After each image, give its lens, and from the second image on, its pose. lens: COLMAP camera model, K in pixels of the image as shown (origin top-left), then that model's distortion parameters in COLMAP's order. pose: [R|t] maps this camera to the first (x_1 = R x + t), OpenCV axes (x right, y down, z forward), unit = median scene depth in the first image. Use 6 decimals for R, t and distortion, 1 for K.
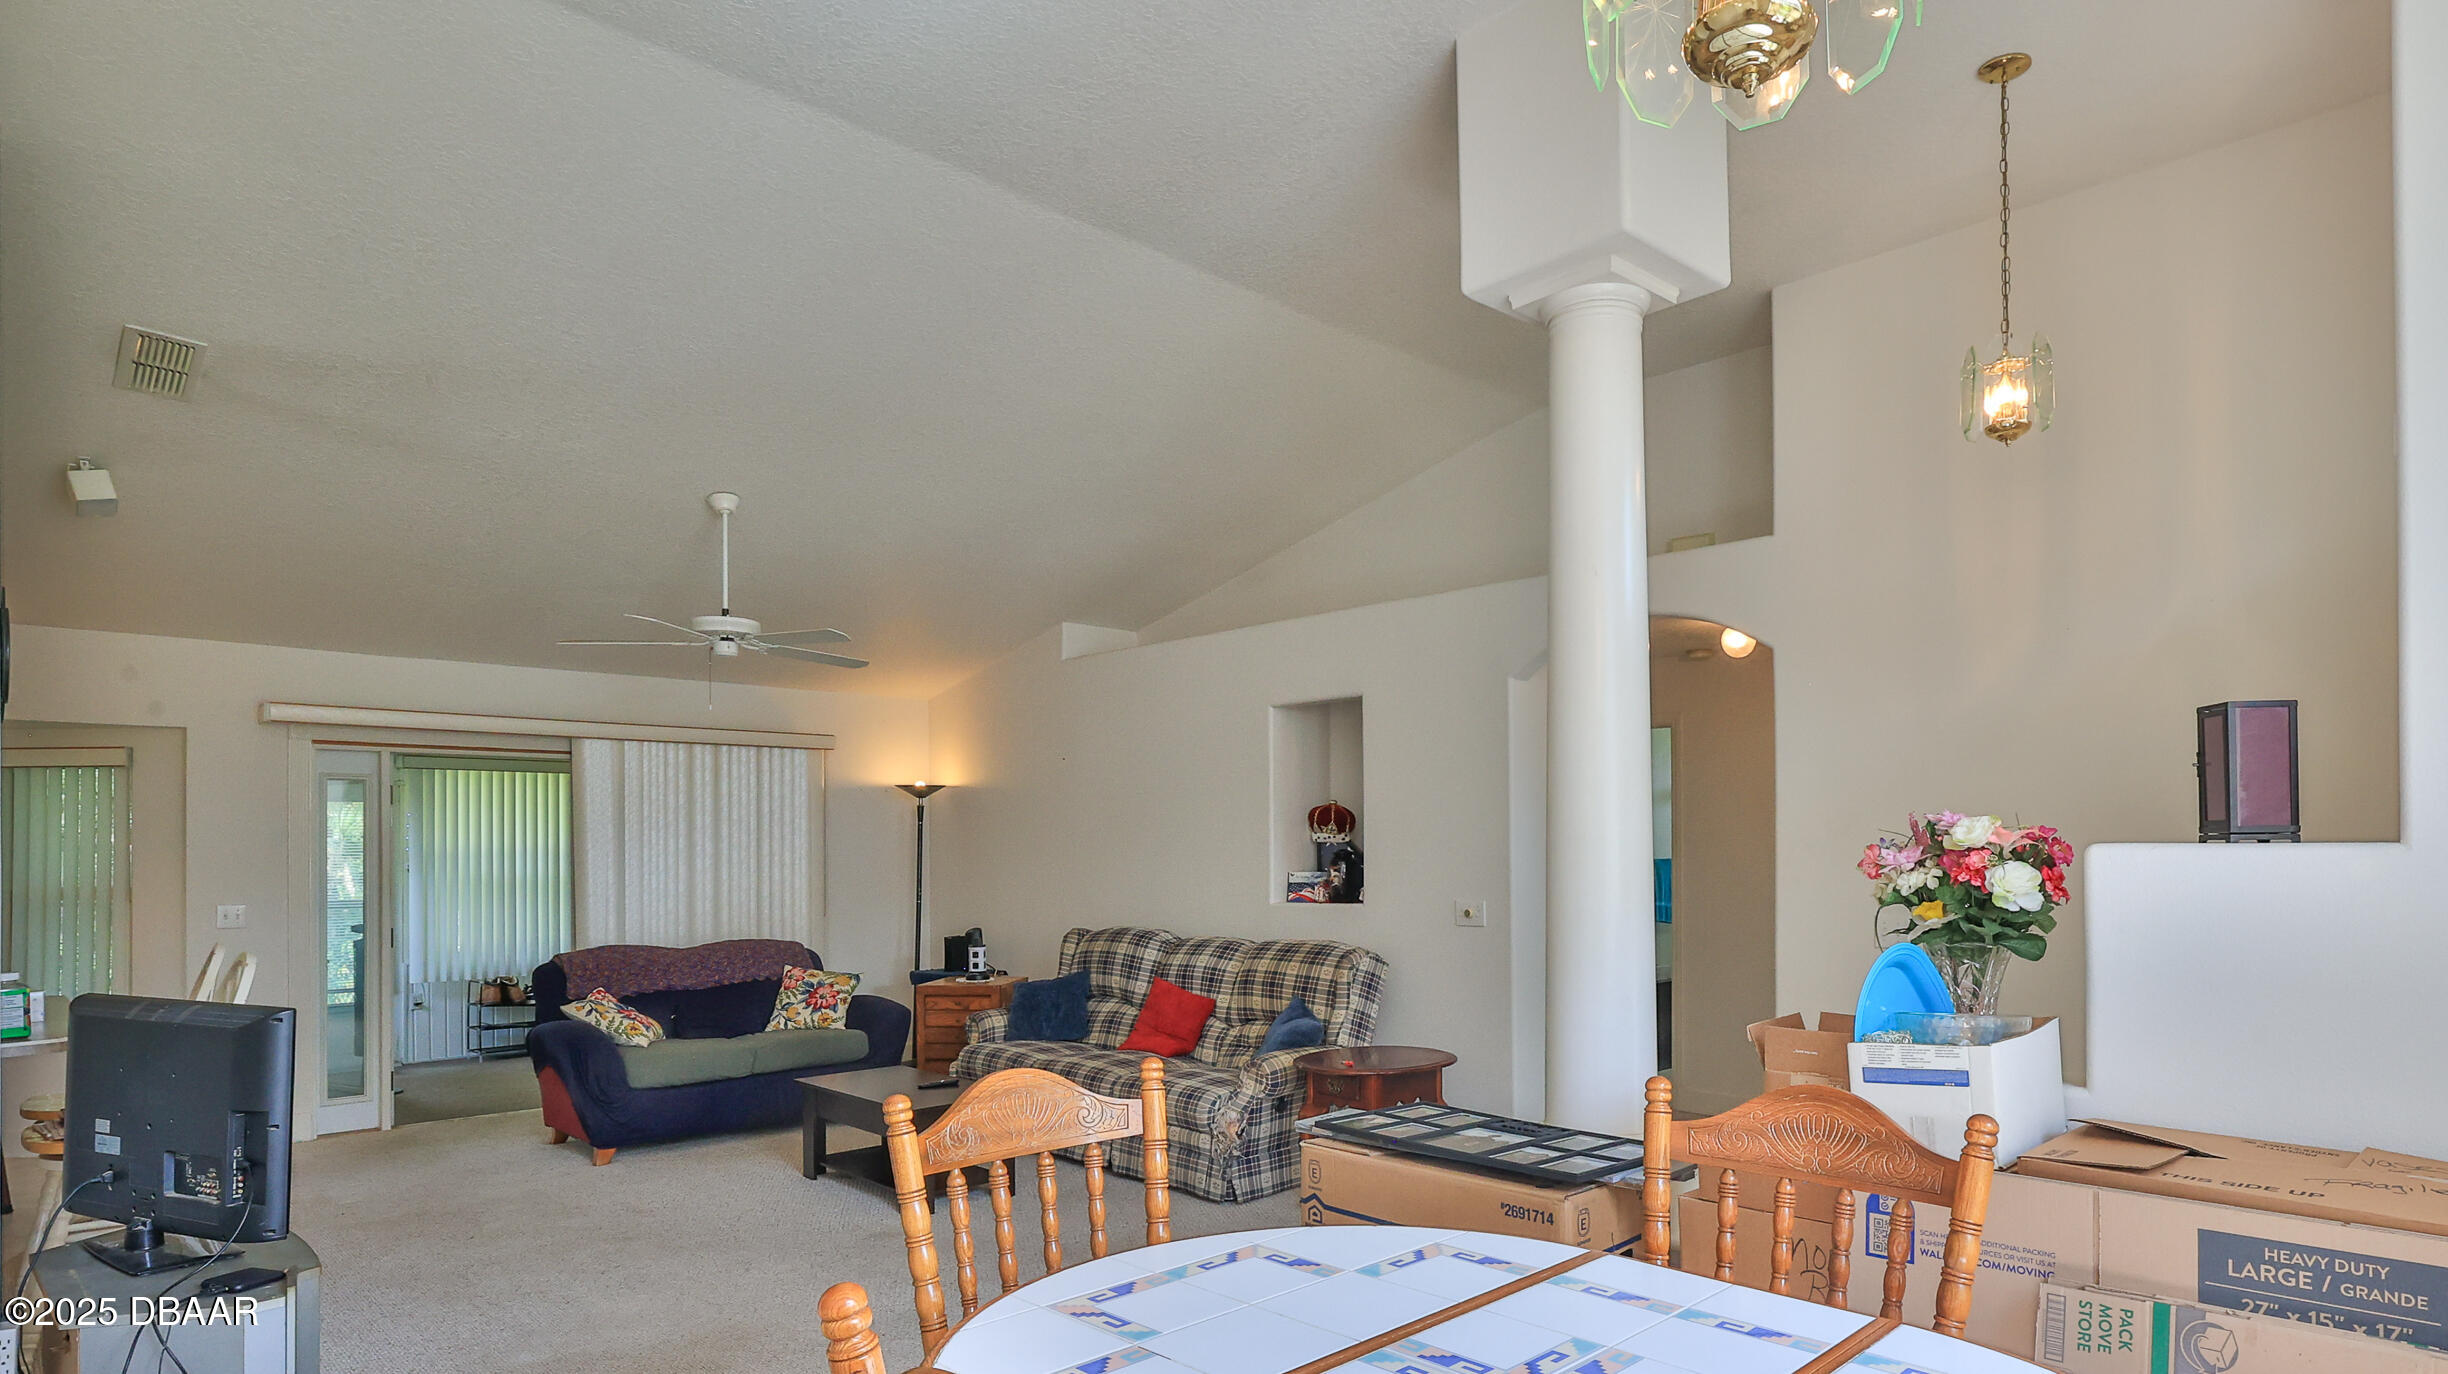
lens RADIAL K [[1330.2, 0, 1317.3], [0, 1330.2, 843.9], [0, 0, 1]] dist [0.001332, 0.000198]
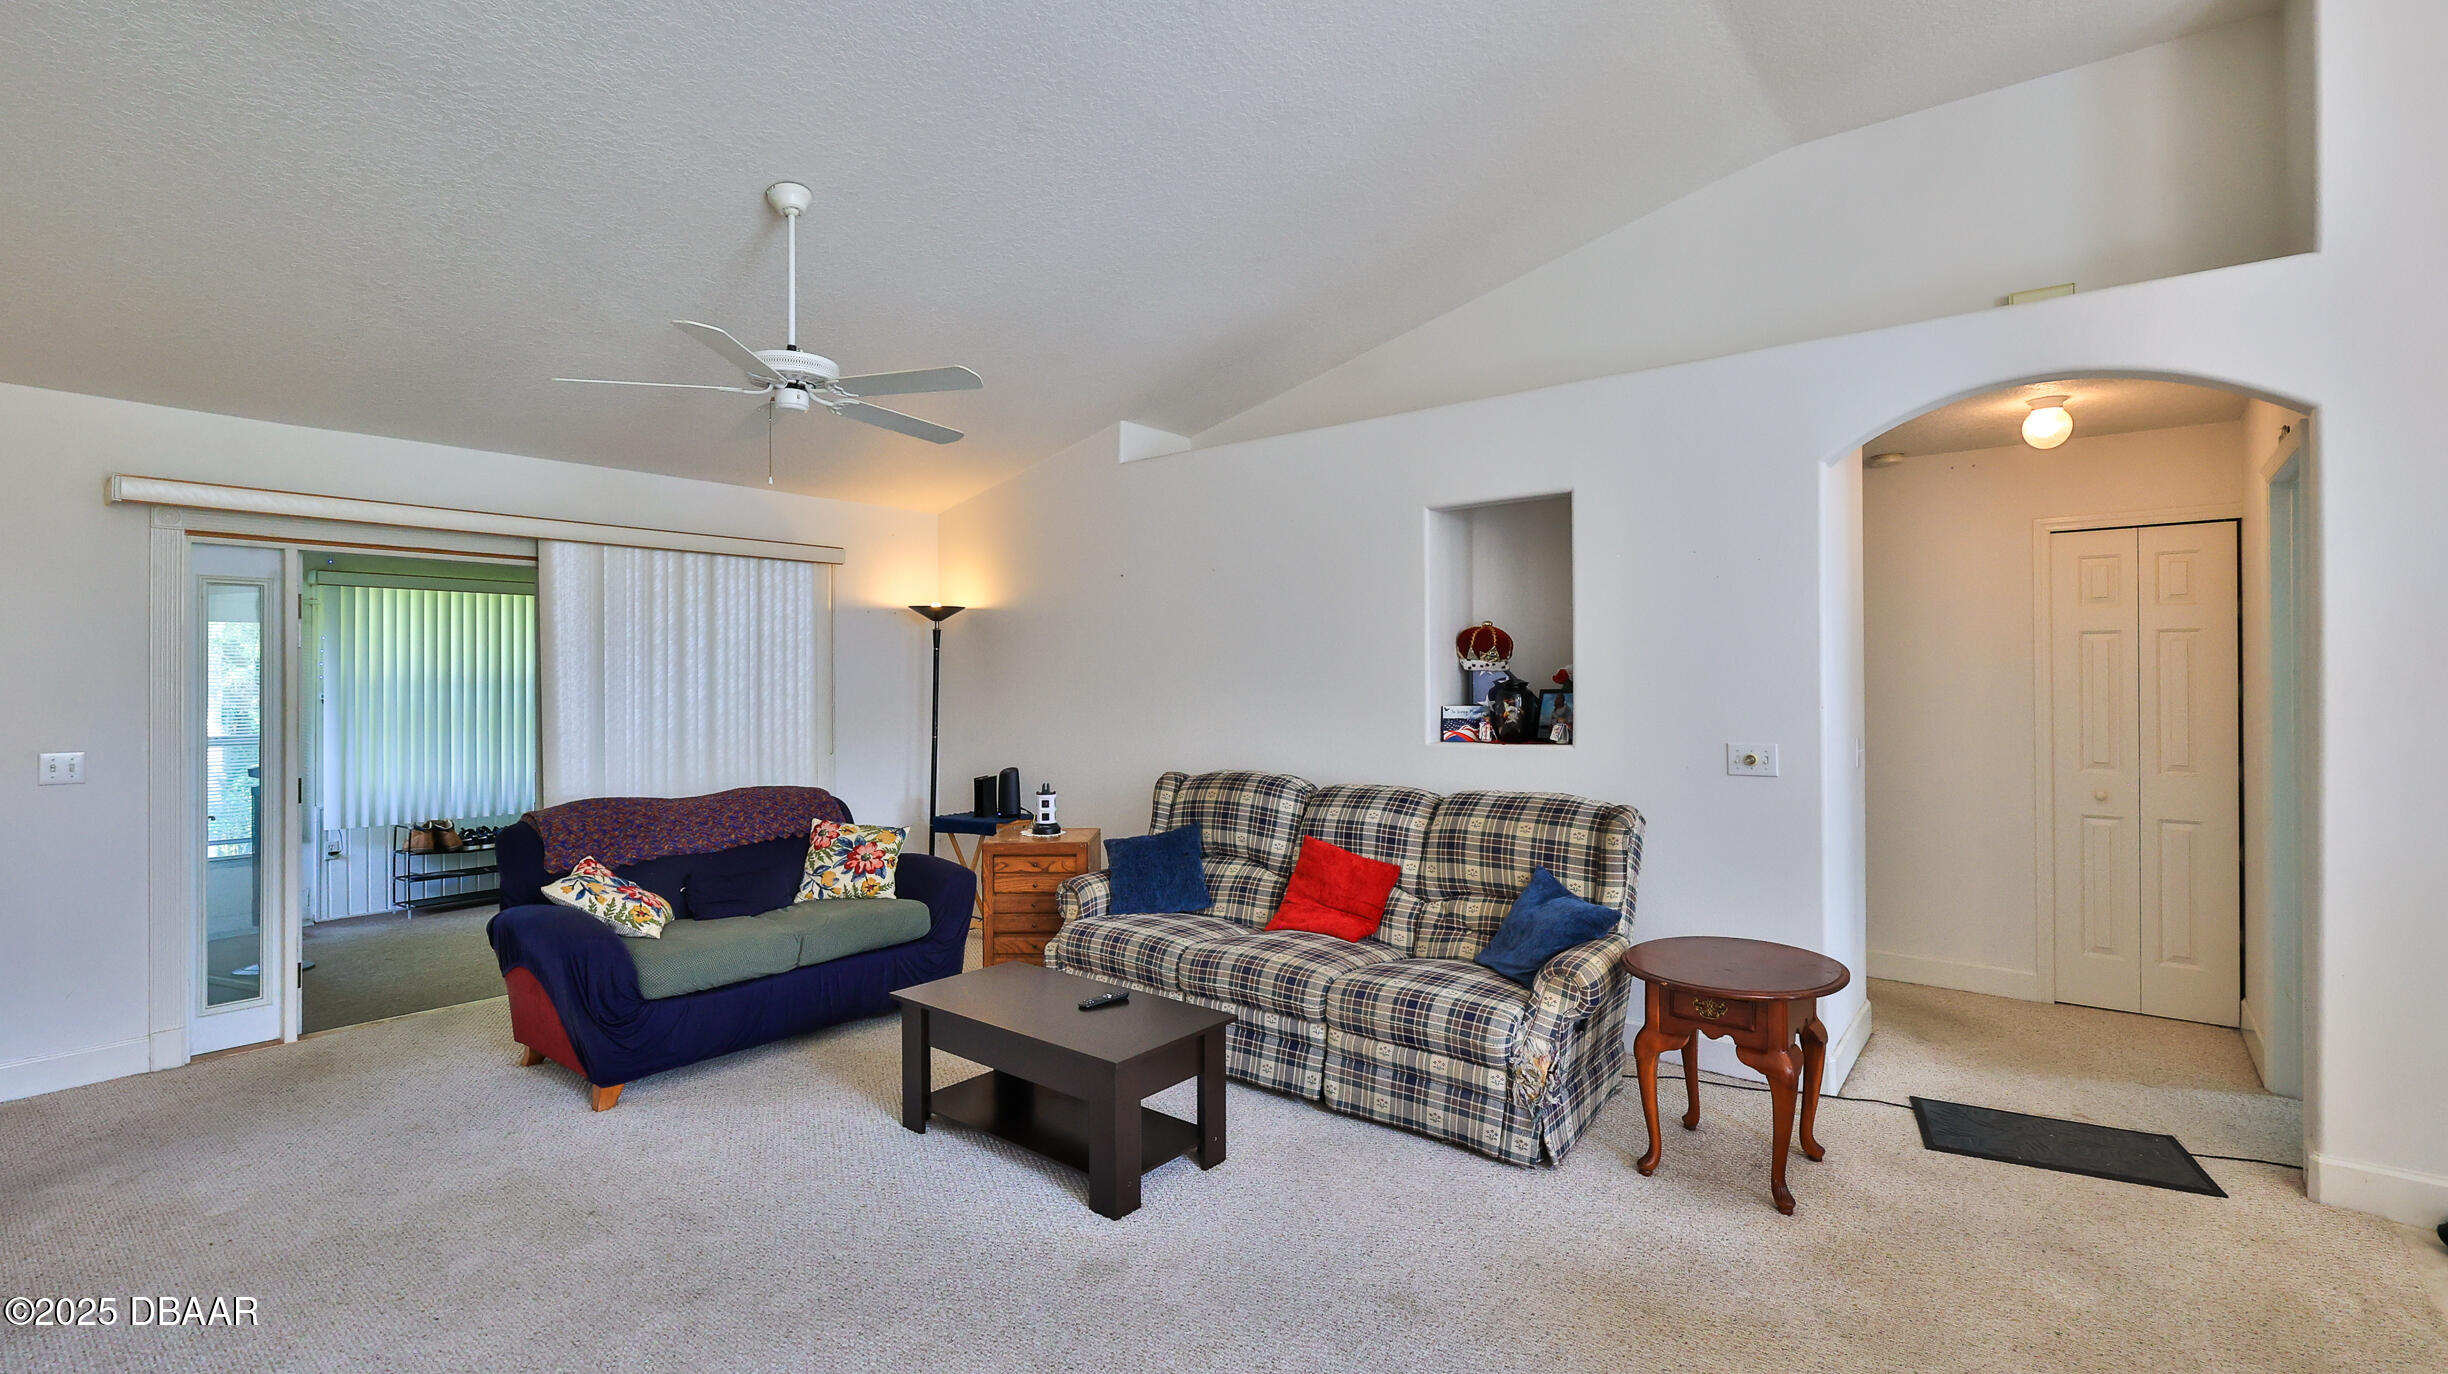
lens RADIAL K [[1087.2, 0, 1222.5], [0, 1087.2, 675.5], [0, 0, 1]] dist [0.000253, 0.000236]
pose [[0.995705, 0.002656, 0.092543, -0.222898], [-0.002646, 0.999996, -0.000237, 0.002353], [-0.092543, -0.000009, 0.995709, 0.325495]]
